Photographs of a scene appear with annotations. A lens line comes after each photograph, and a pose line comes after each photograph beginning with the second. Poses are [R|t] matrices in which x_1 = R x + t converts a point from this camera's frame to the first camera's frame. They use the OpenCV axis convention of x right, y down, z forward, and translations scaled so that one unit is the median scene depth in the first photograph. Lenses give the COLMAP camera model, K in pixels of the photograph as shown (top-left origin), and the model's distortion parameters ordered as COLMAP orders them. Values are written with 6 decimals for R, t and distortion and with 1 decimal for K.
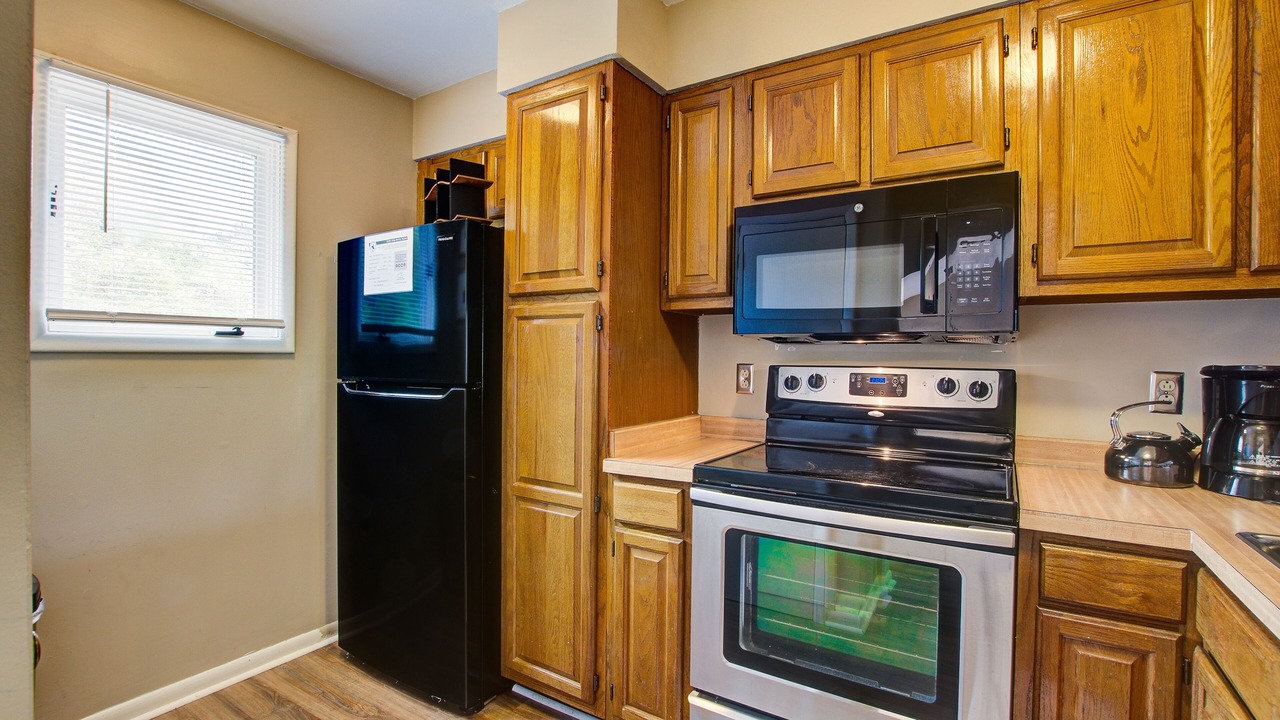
lens RADIAL K [[573.9, 0, 638.3], [0, 573.9, 355.7], [0, 0, 1]] dist [-0.024844, 0.000265]
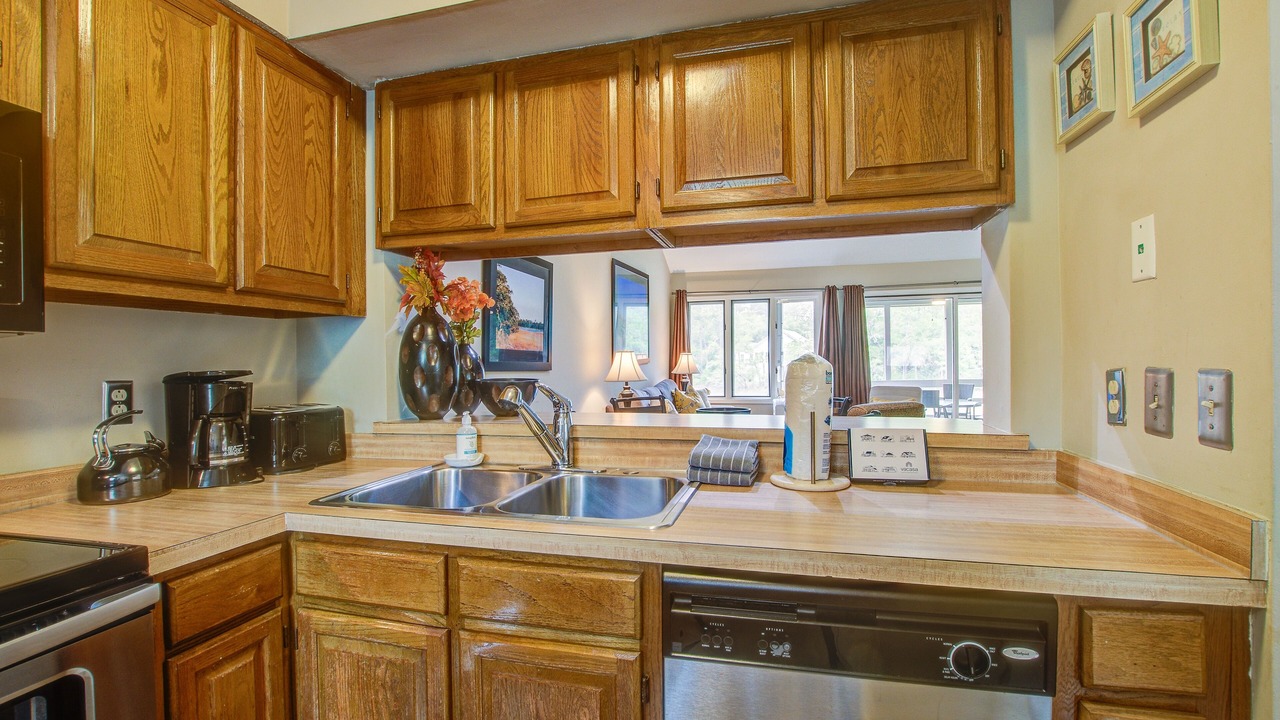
lens RADIAL K [[573.9, 0, 634.7], [0, 573.9, 361.3], [0, 0, 1]] dist [-0.024844, 0.000265]
pose [[-0.300127, -0.006843, 0.953875, -0.212350], [0.013532, 0.999843, 0.011431, -0.002588], [-0.953803, 0.016338, -0.299987, 0.407500]]
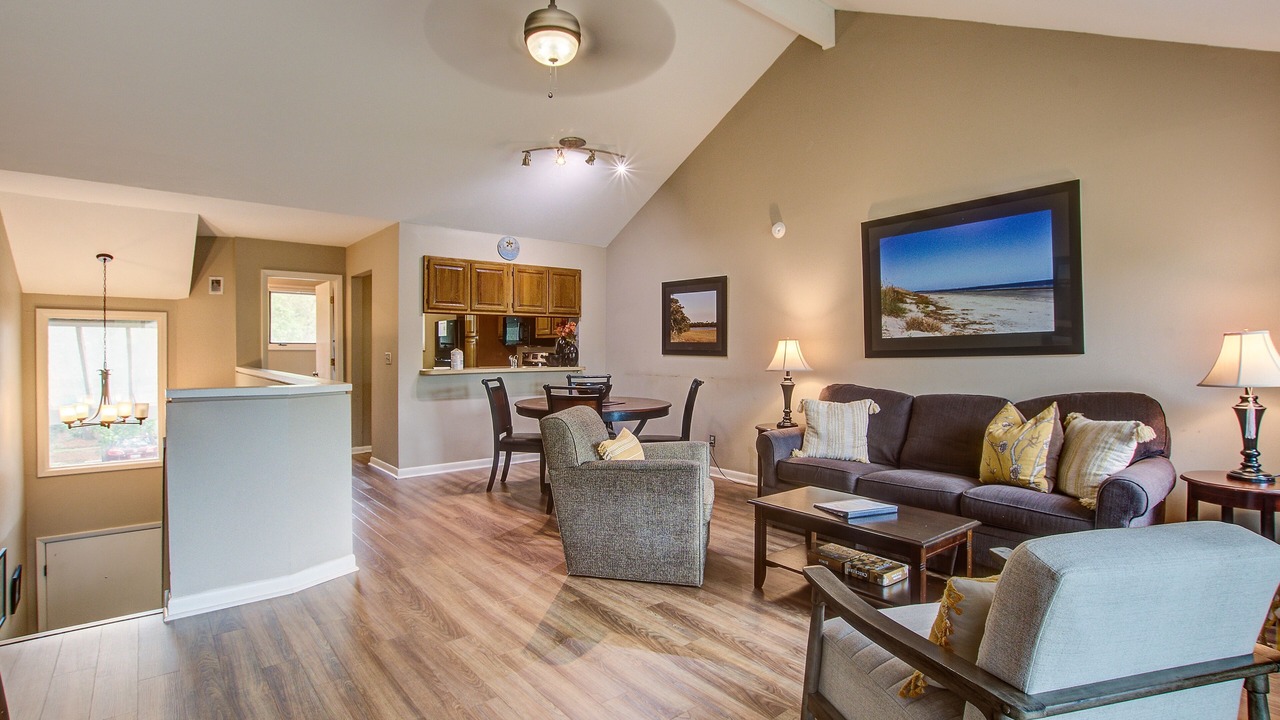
lens RADIAL K [[616.5, 0, 629.9], [0, 616.5, 351.7], [0, 0, 1]] dist [0.000533, 0.000075]
pose [[0.946231, -0.006889, -0.323419, 2.842851], [0.004686, 0.999960, -0.007589, 0.056589], [0.323459, 0.005666, 0.946225, -3.457410]]
